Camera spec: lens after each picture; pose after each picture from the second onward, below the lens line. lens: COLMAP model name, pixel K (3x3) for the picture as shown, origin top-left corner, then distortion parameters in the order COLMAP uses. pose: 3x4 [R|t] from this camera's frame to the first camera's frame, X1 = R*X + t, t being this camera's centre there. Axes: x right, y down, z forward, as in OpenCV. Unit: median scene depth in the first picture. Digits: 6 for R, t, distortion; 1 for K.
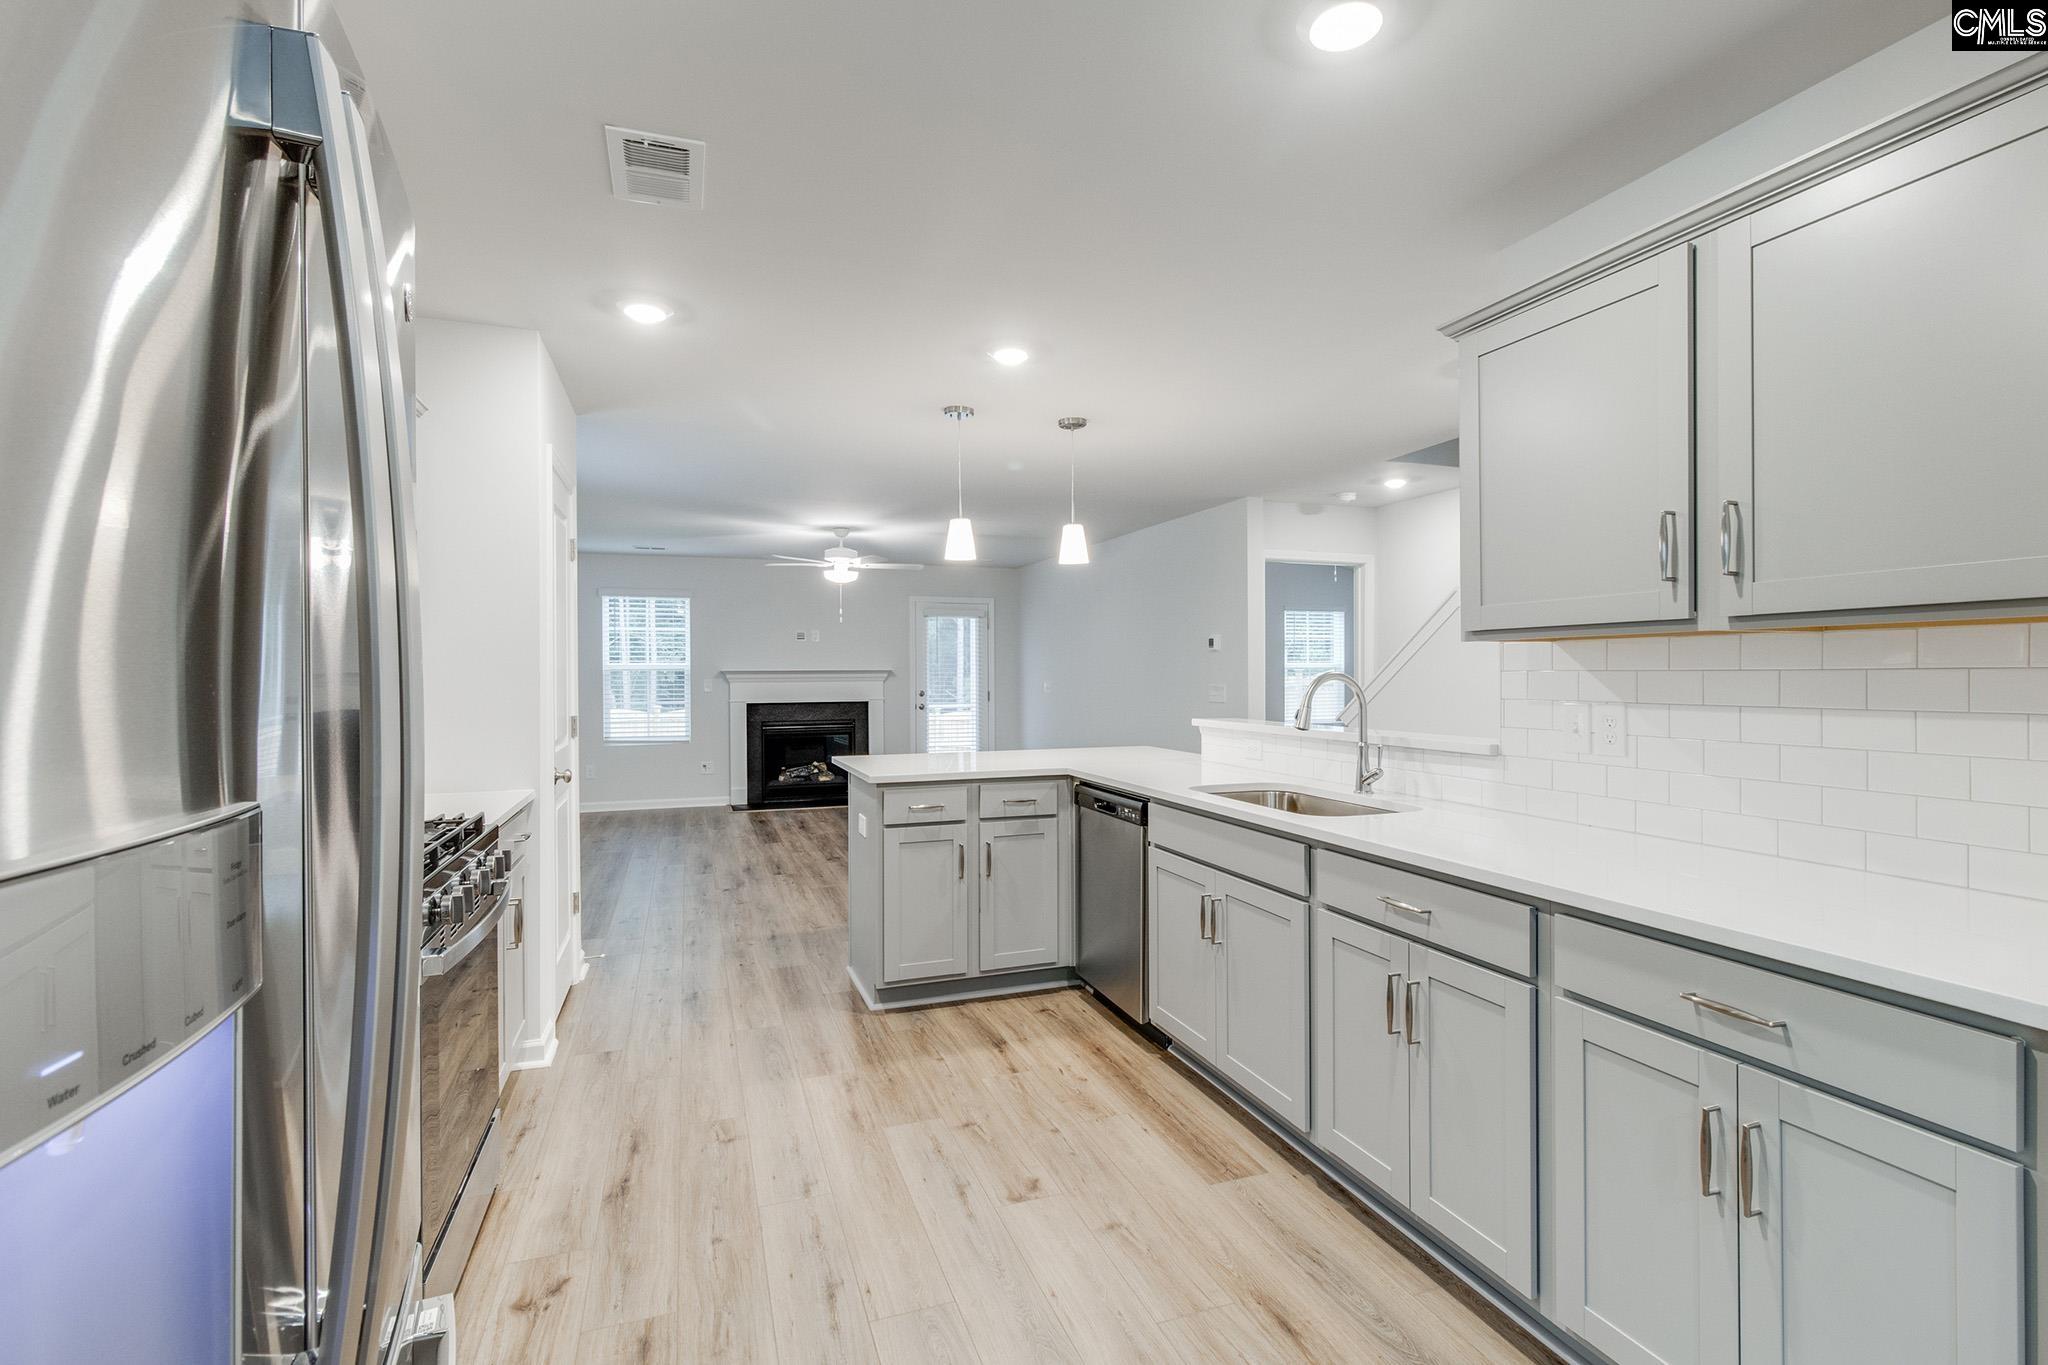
lens RADIAL K [[950.3, 0, 1035.6], [0, 950.3, 670.1], [0, 0, 1]] dist [-0.001719, -0.000111]
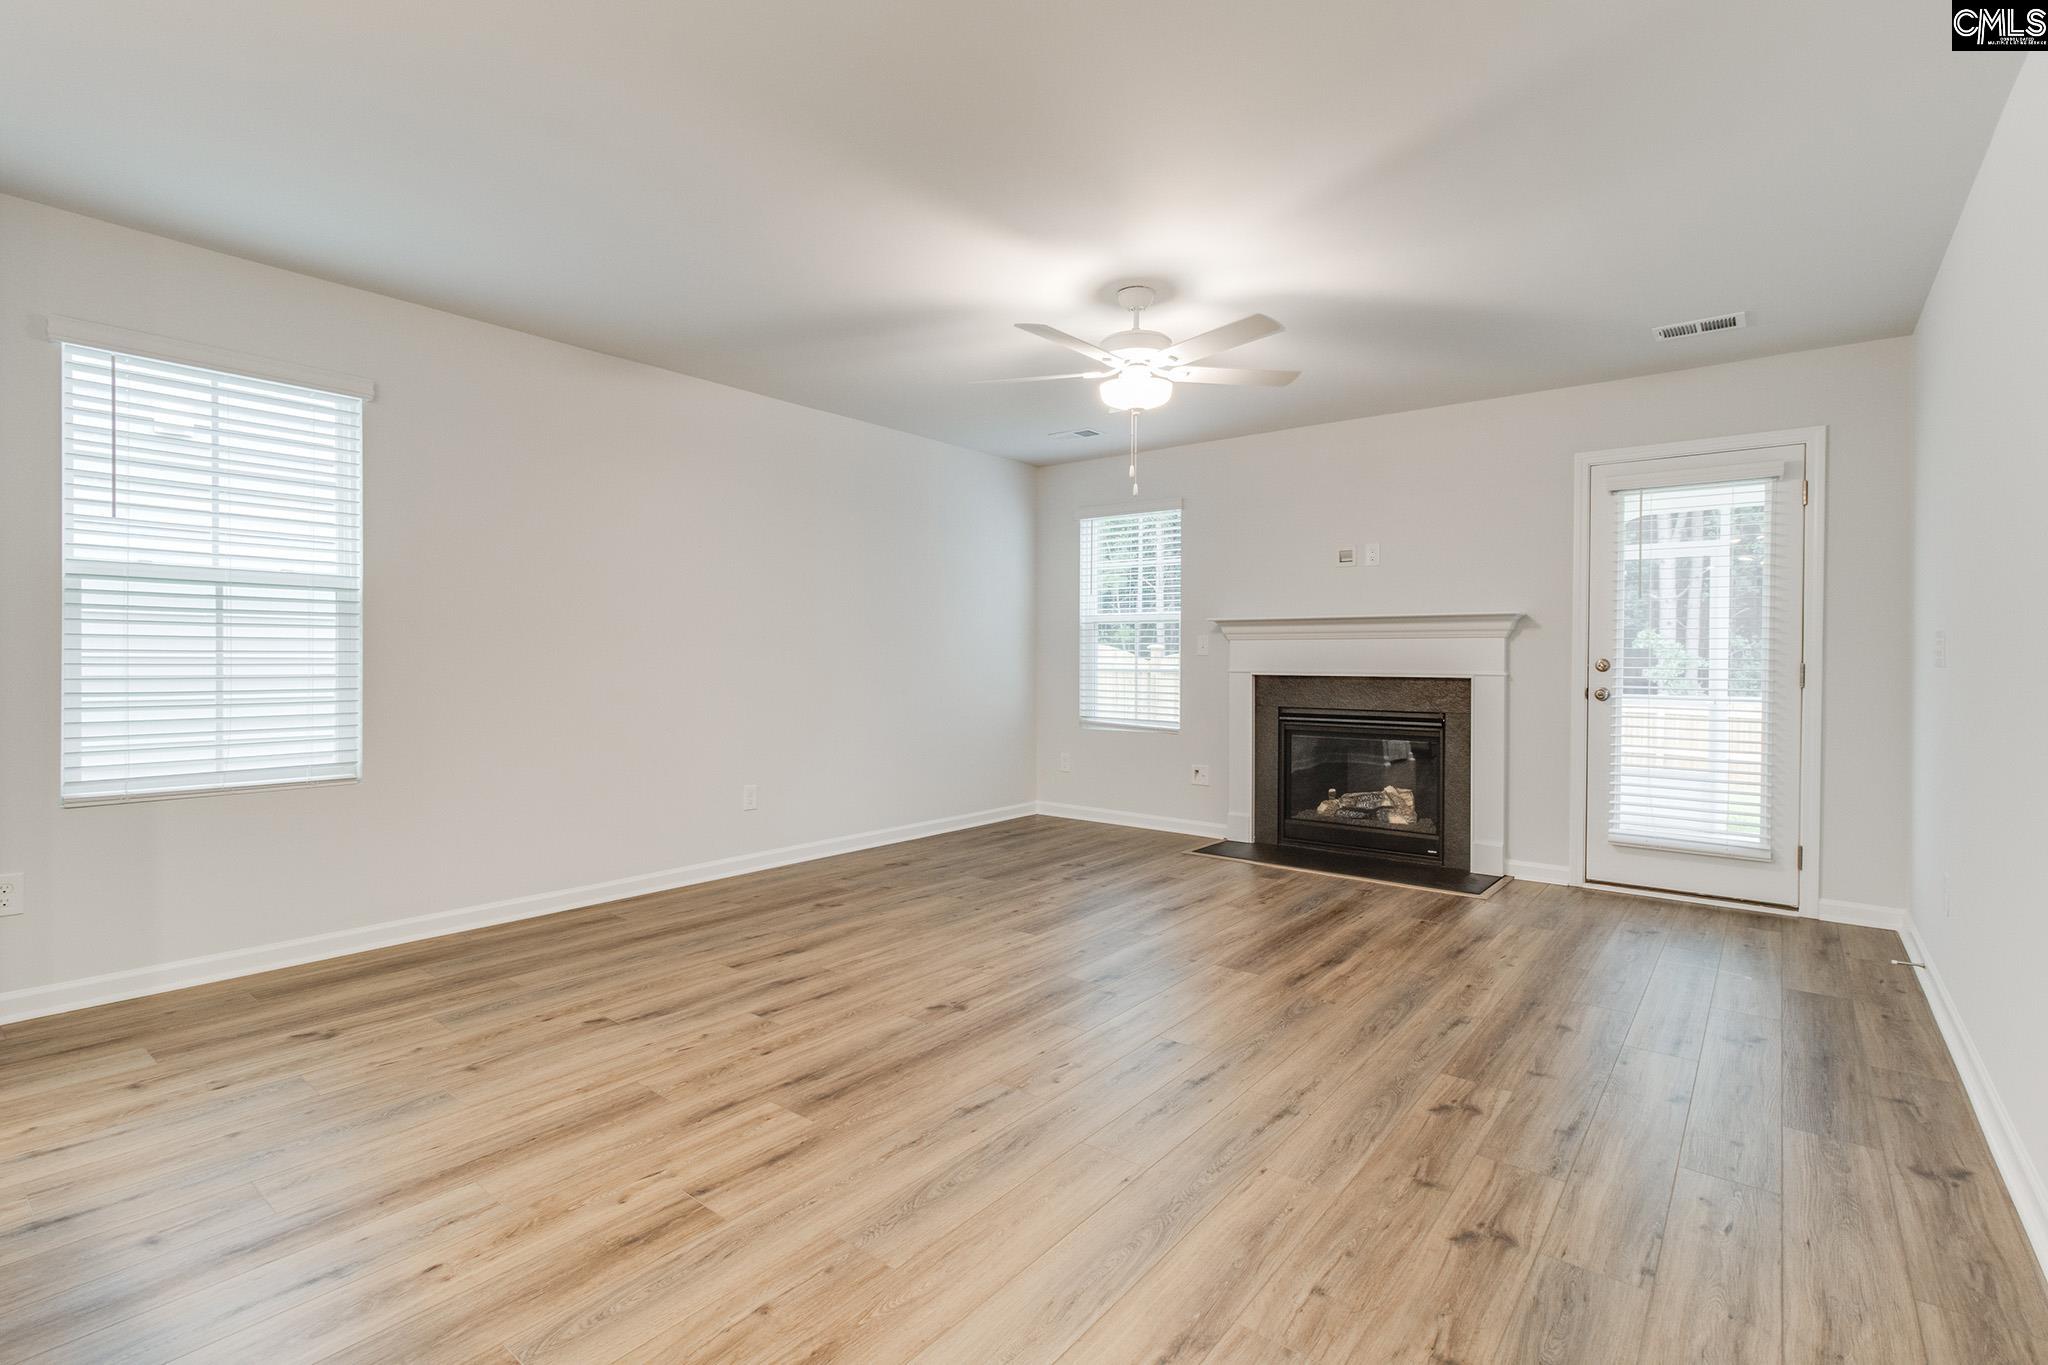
lens RADIAL K [[950.3, 0, 1035.6], [0, 950.3, 670.1], [0, 0, 1]] dist [-0.001719, -0.000111]
pose [[0.526774, 0.021479, -0.849734, 0.127129], [-0.006784, 0.999755, 0.021065, 0.019923], [0.849978, -0.005332, 0.526790, 0.551118]]
